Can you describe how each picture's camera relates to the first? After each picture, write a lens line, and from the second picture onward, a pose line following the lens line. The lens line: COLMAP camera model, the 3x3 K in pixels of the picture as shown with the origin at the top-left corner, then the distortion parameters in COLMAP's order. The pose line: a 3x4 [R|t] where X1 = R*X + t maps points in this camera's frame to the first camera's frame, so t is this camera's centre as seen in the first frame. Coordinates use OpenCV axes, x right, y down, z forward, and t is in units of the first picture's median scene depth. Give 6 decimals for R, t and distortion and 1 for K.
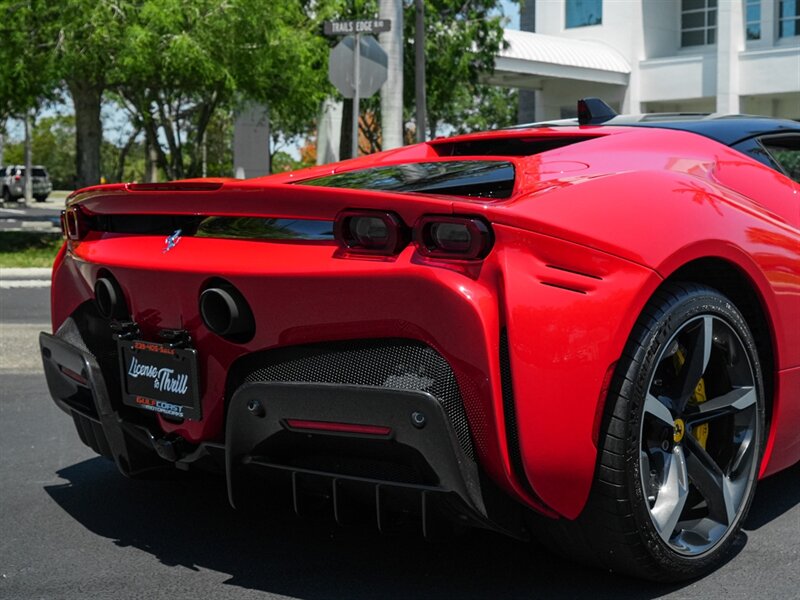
lens RADIAL K [[1091.8, 0, 454.6], [0, 1091.8, 235.4], [0, 0, 1]] dist [-0.010036, 0.034288]
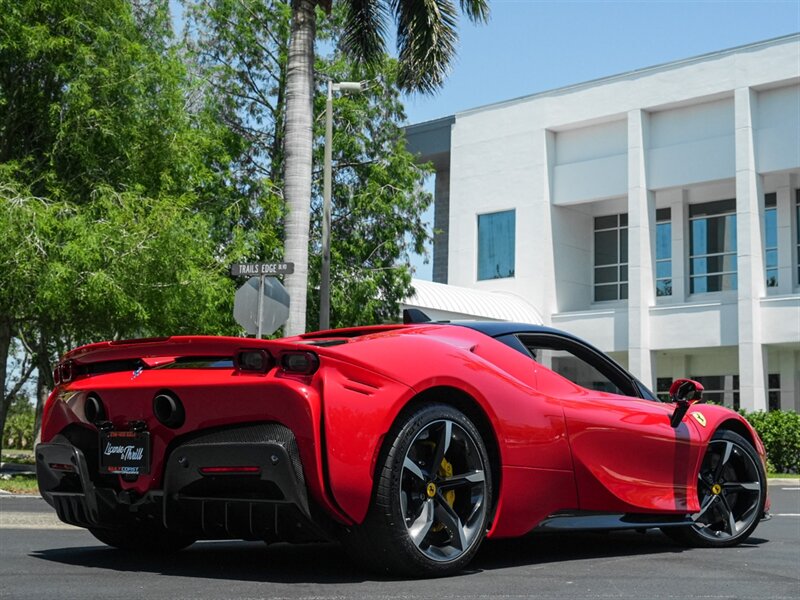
lens RADIAL K [[1187.5, 0, 434.0], [0, 1187.5, 253.9], [0, 0, 1]] dist [-0.018038, 0.043012]
pose [[0.998357, 0.024644, 0.051734, 0.100903], [-0.013316, 0.977858, -0.208844, 0.198783], [-0.055736, 0.207812, 0.976580, -0.850783]]
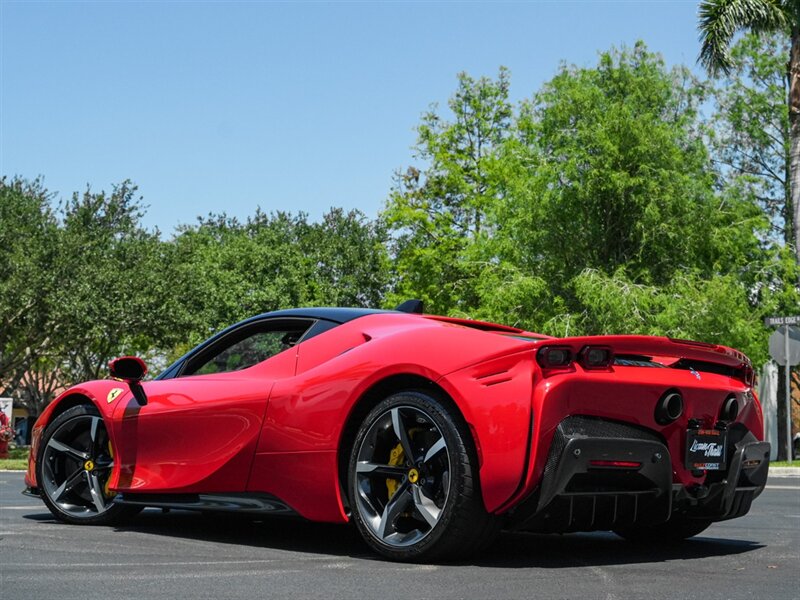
lens RADIAL K [[1087.8, 0, 500.1], [0, 1087.8, 221.8], [0, 0, 1]] dist [-0.054897, 0.113050]
pose [[0.939083, -0.068844, -0.336726, 0.319714], [-0.015326, 0.970370, -0.241136, 0.298951], [0.343349, 0.231607, 0.910203, -3.253451]]
